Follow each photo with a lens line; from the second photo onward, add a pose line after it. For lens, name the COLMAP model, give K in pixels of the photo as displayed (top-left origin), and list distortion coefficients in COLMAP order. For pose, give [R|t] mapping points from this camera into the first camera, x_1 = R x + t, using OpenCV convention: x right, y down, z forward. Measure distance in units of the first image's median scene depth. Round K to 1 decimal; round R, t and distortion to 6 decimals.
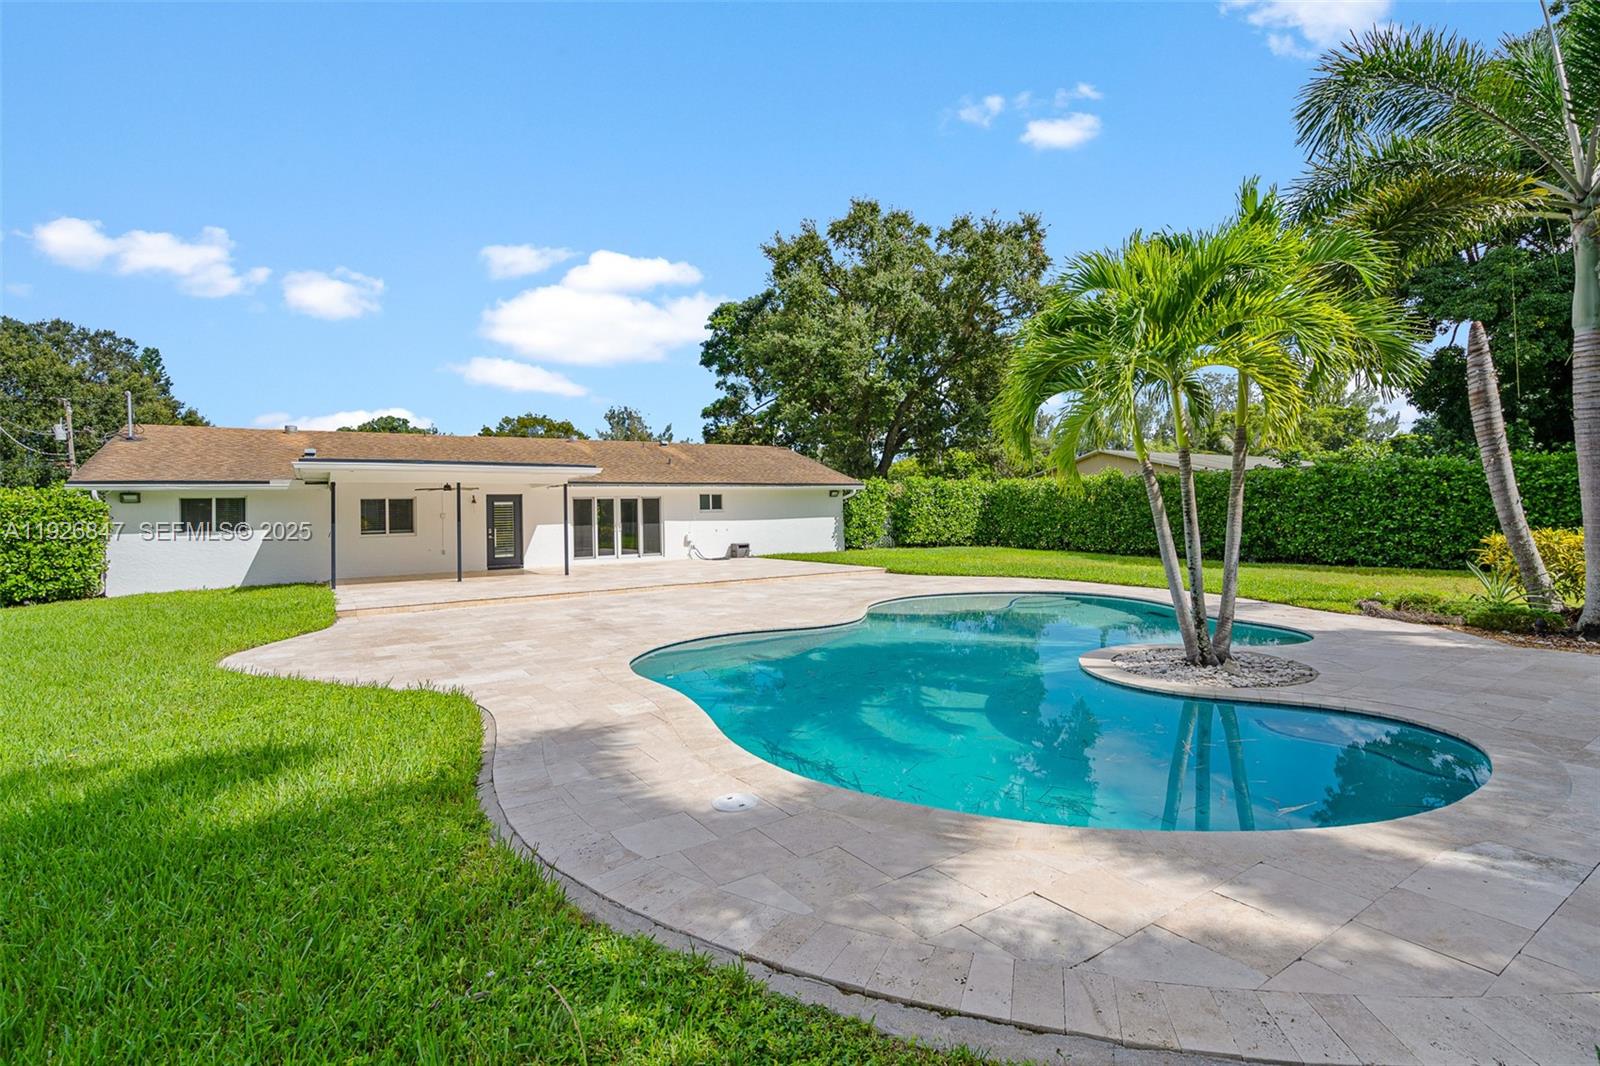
lens RADIAL K [[741.3, 0, 797.9], [0, 741.3, 487.9], [0, 0, 1]] dist [0.001060, -0.000305]
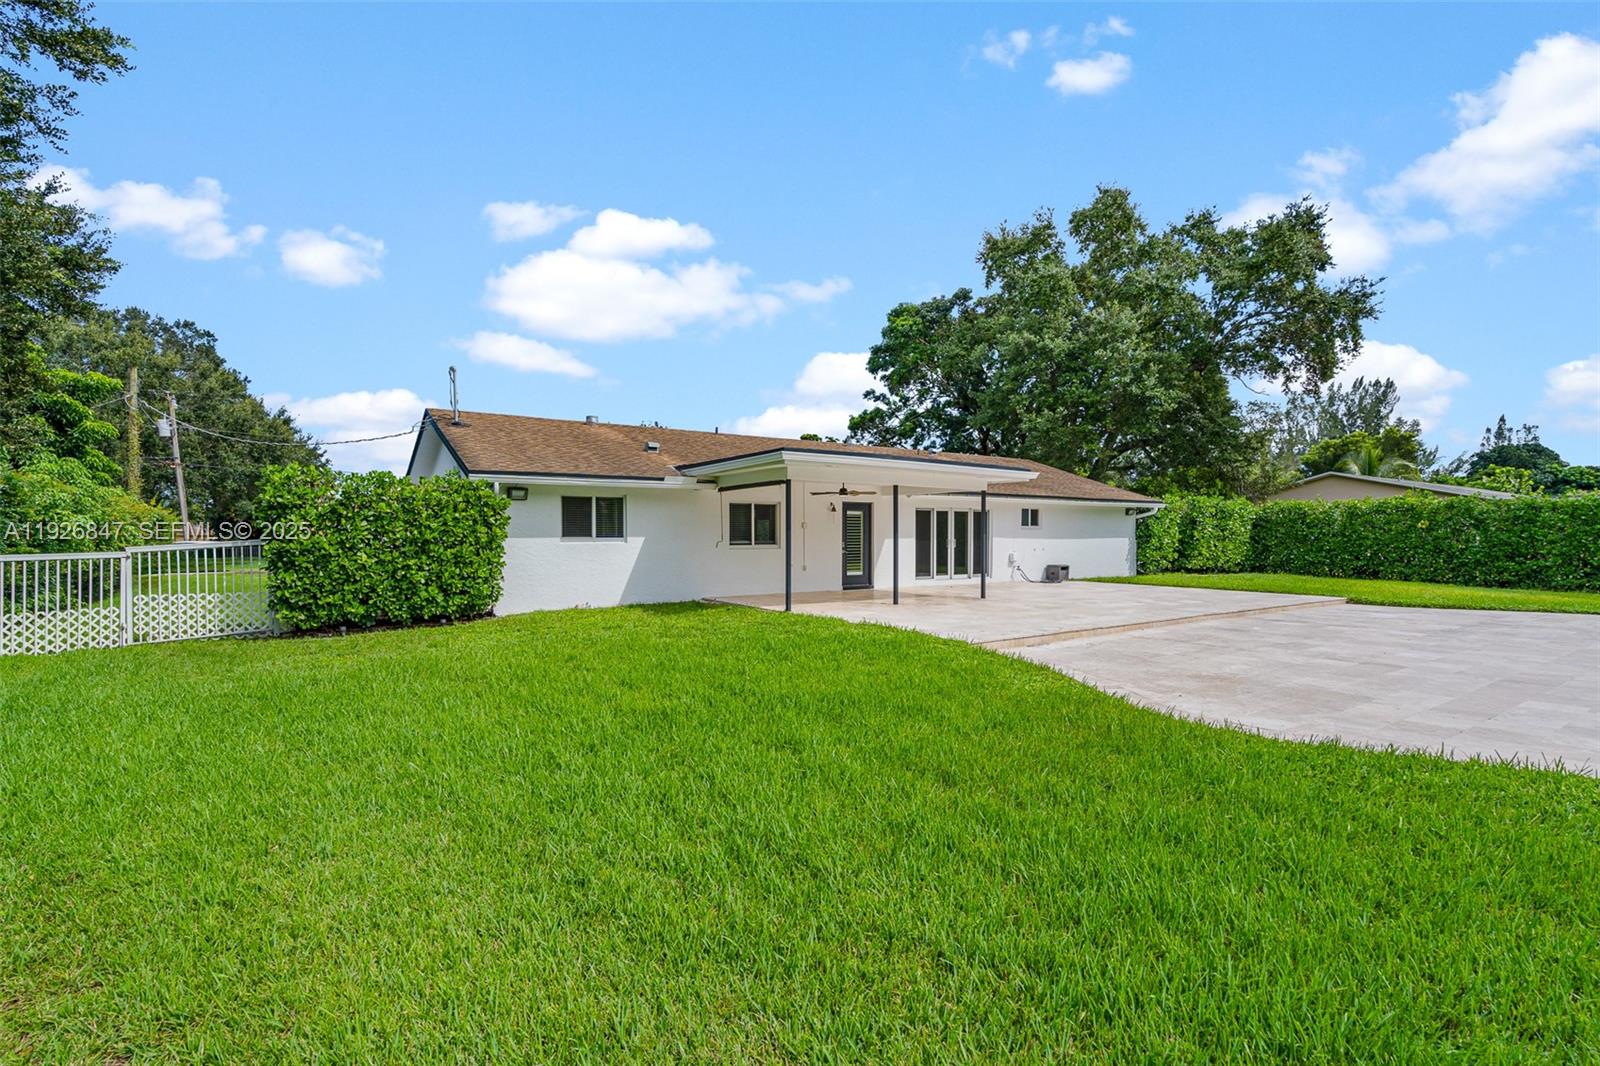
lens RADIAL K [[739.1, 0, 796.8], [0, 739.1, 542.6], [0, 0, 1]] dist [-0.001524, -0.000397]
pose [[0.999632, 0.021708, 0.016251, -0.383576], [-0.022407, 0.998774, 0.044152, 0.015431], [-0.015273, -0.044499, 0.998893, 0.116229]]
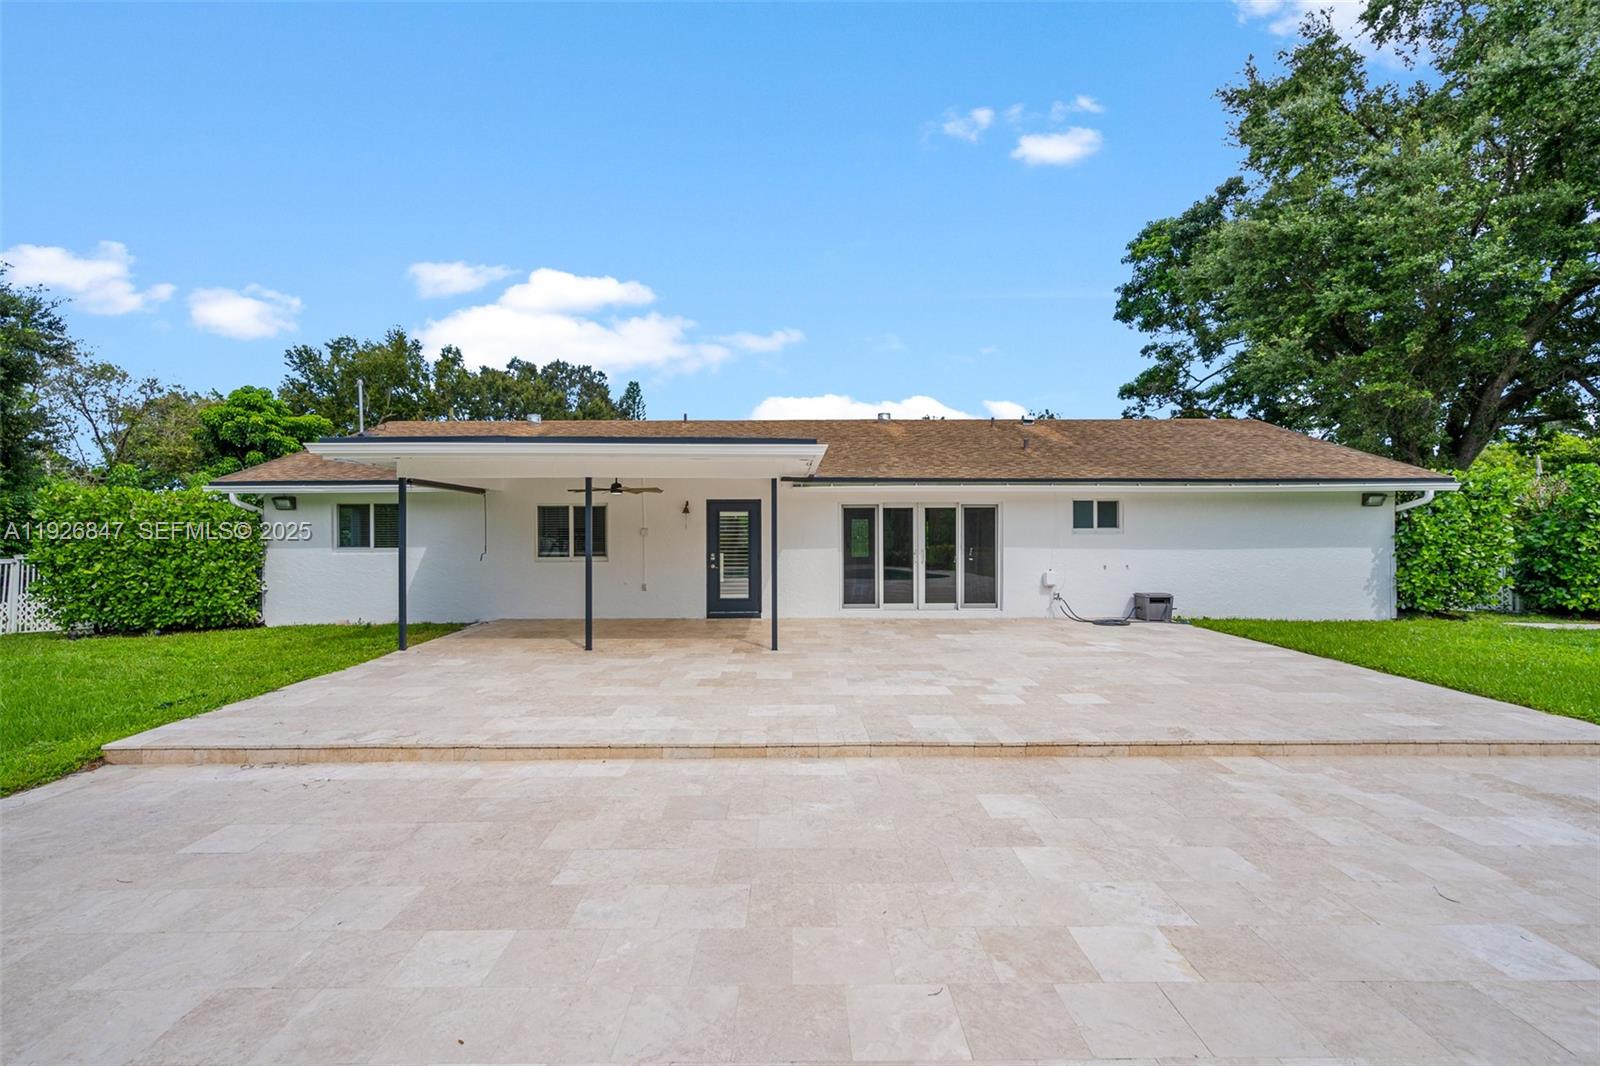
lens RADIAL K [[721.0, 0, 799.5], [0, 721.0, 538.4], [0, 0, 1]] dist [-0.002758, 0.000138]
pose [[0.841598, 0.027978, -0.539380, -0.013540], [0.002651, 0.998431, 0.055925, 0.005946], [0.540098, -0.048496, 0.840203, 0.411173]]
